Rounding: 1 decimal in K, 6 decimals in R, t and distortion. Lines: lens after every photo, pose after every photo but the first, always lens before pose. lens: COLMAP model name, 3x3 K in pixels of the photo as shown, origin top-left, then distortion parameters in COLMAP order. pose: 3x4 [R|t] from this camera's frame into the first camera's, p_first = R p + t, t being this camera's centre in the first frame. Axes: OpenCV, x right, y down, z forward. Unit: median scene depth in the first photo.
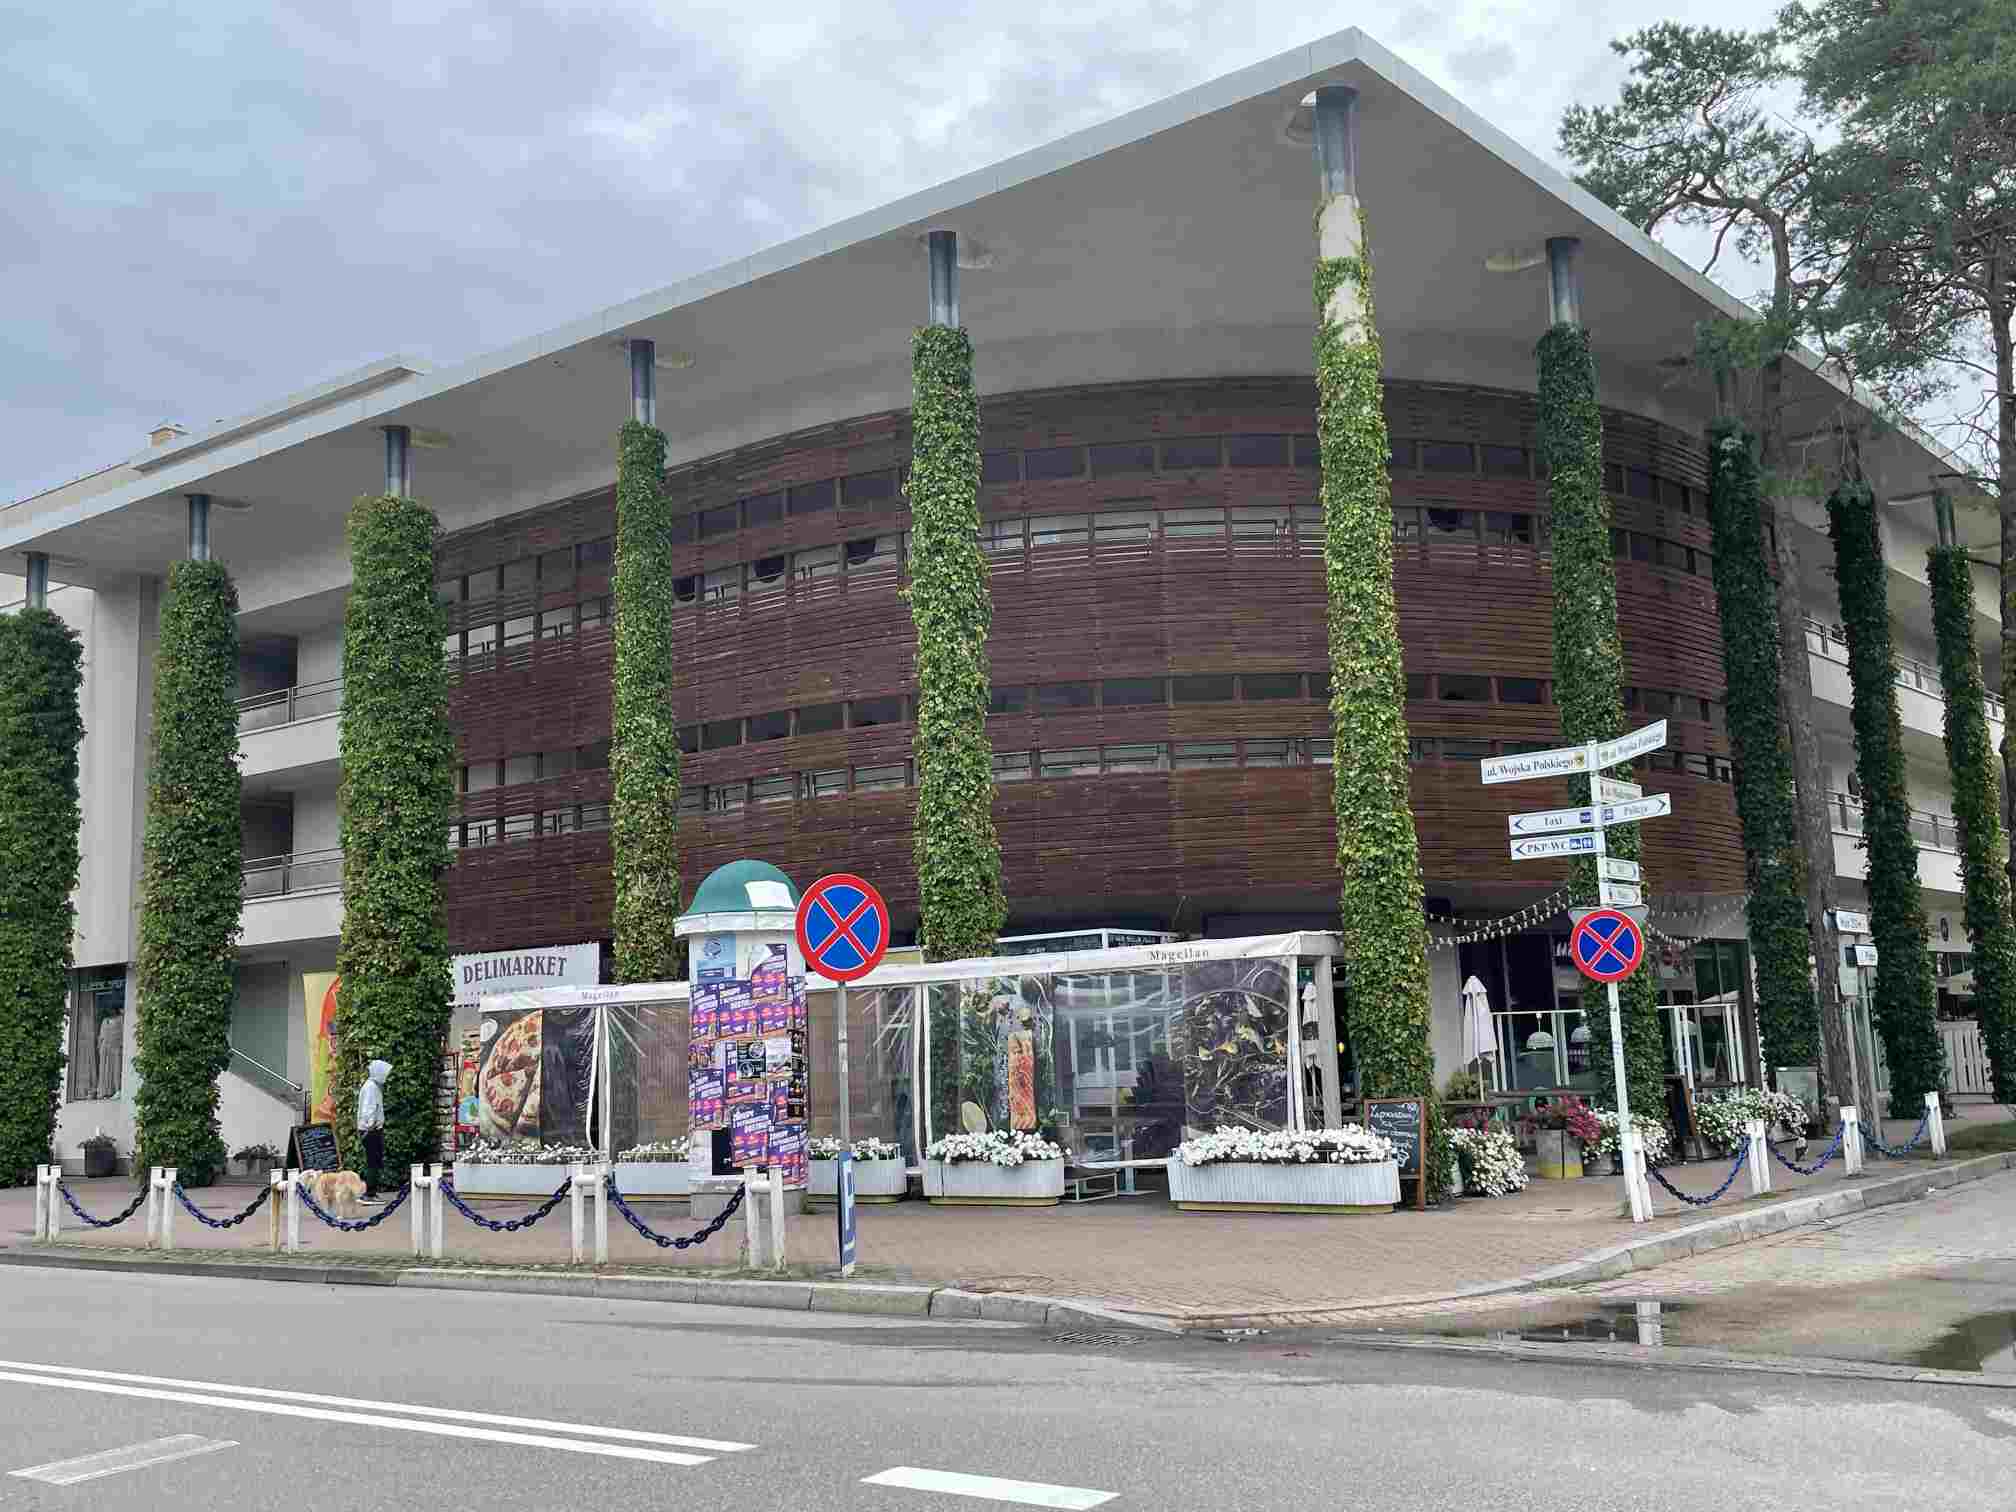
lens RADIAL K [[1878.1, 0, 1011.4], [0, 1878.1, 768.4], [0, 0, 1]] dist [0.140898, -0.286511]
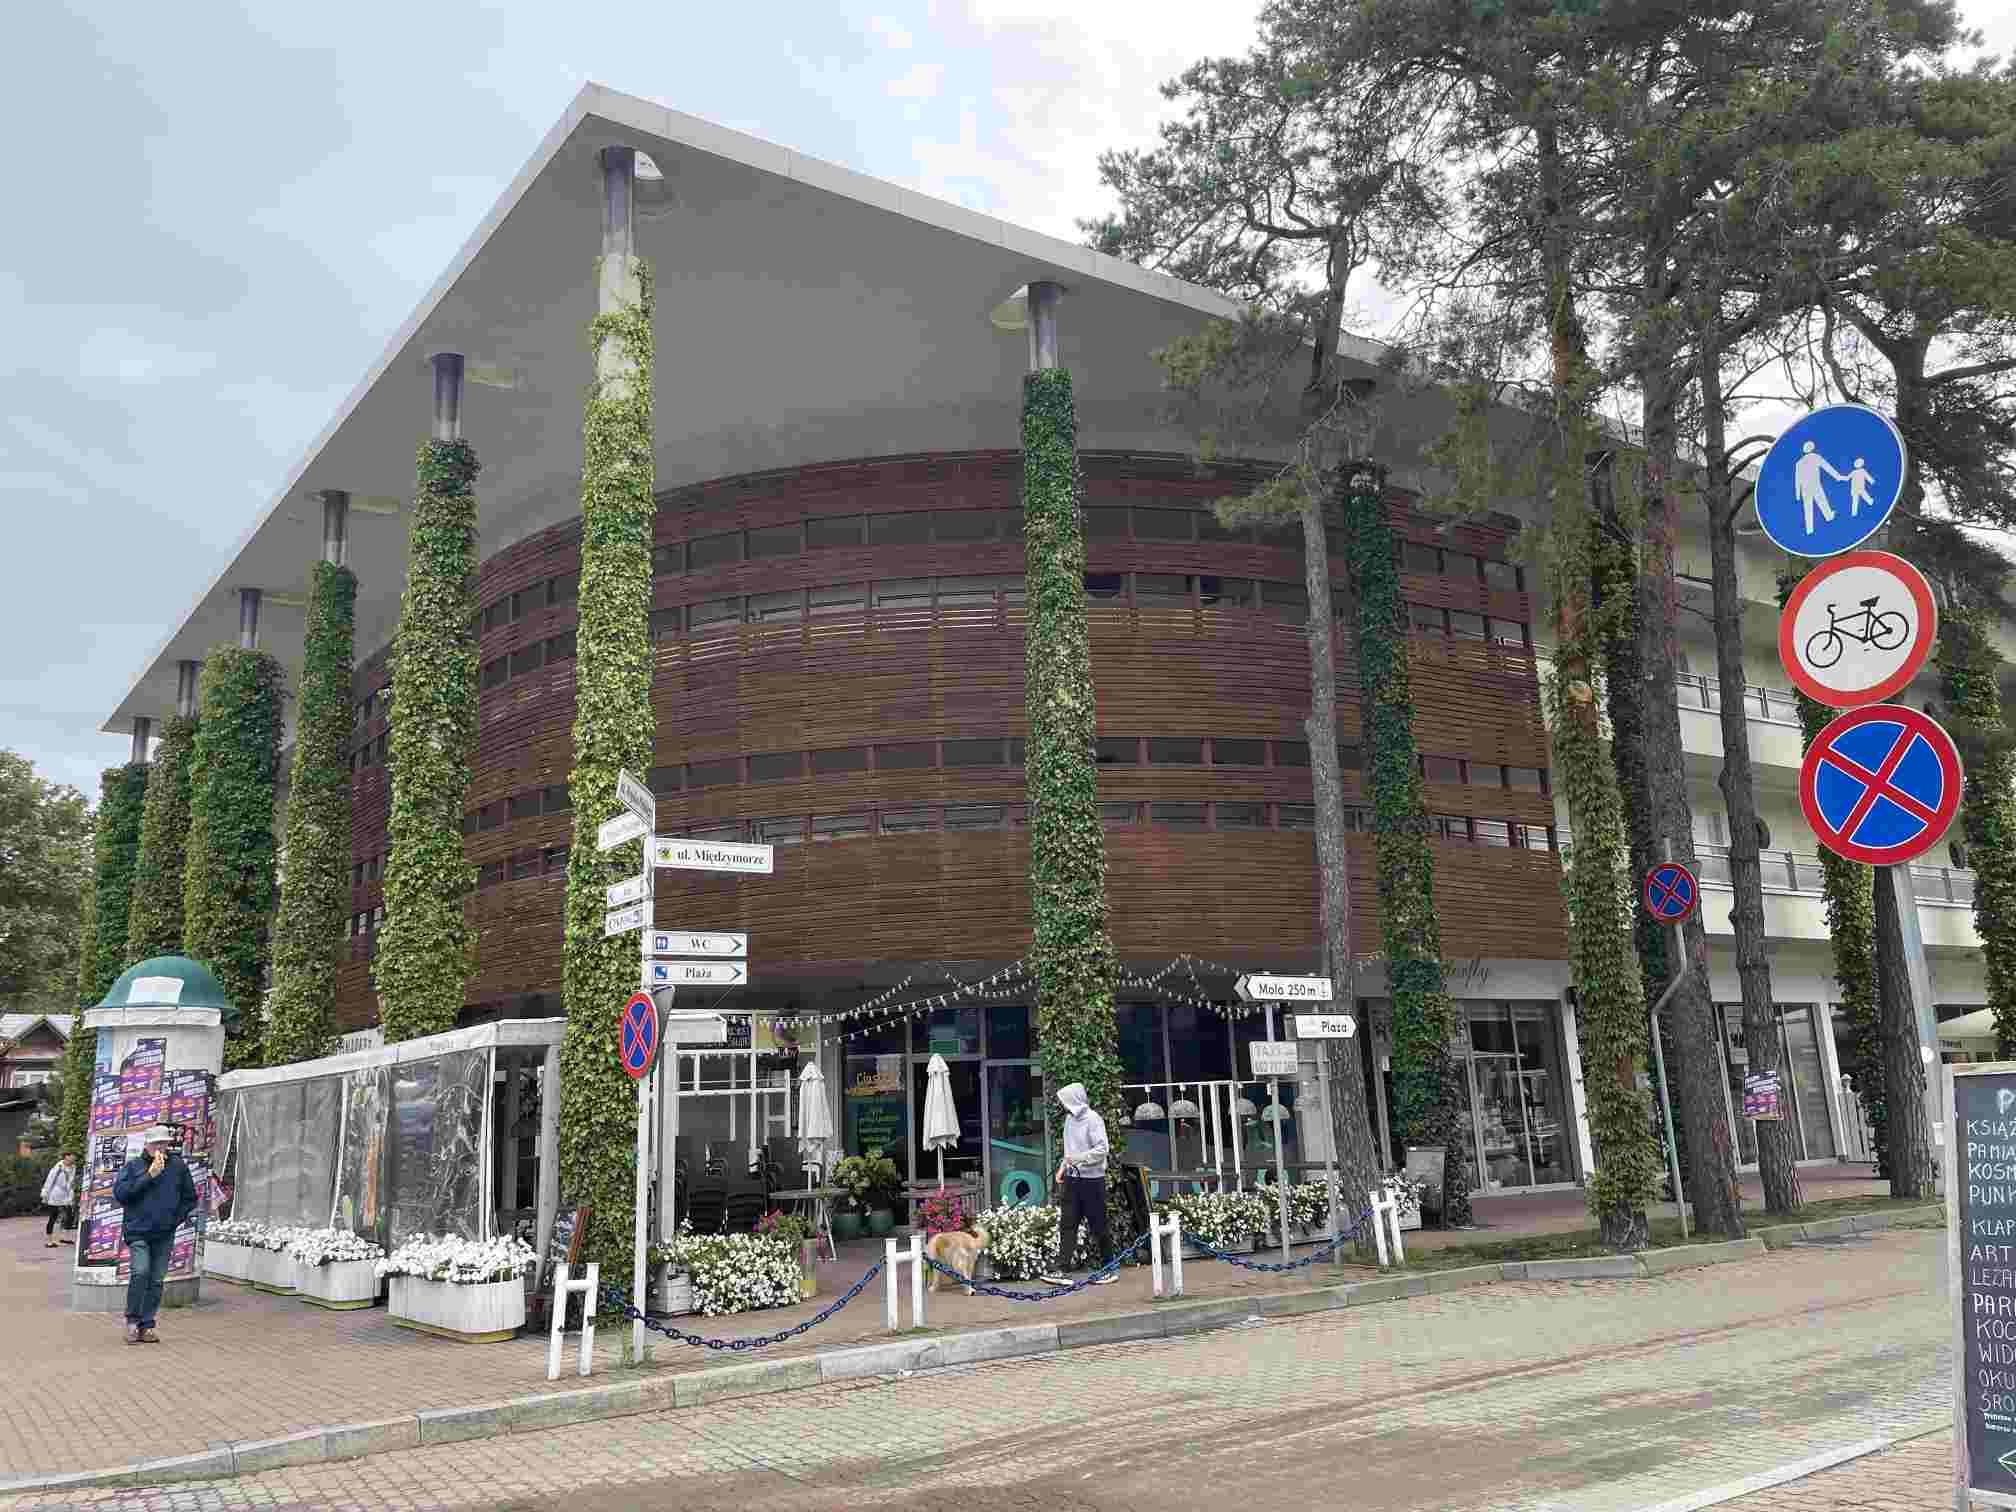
lens RADIAL K [[1509.9, 0, 1008.0], [0, 1509.9, 756.0], [0, 0, 1]] dist [0.087456, -0.115029]
pose [[0.960733, -0.061963, -0.270469, 0.486320], [0.043795, 0.996392, -0.072703, 0.018136], [0.273998, 0.058003, 0.959980, 0.274615]]
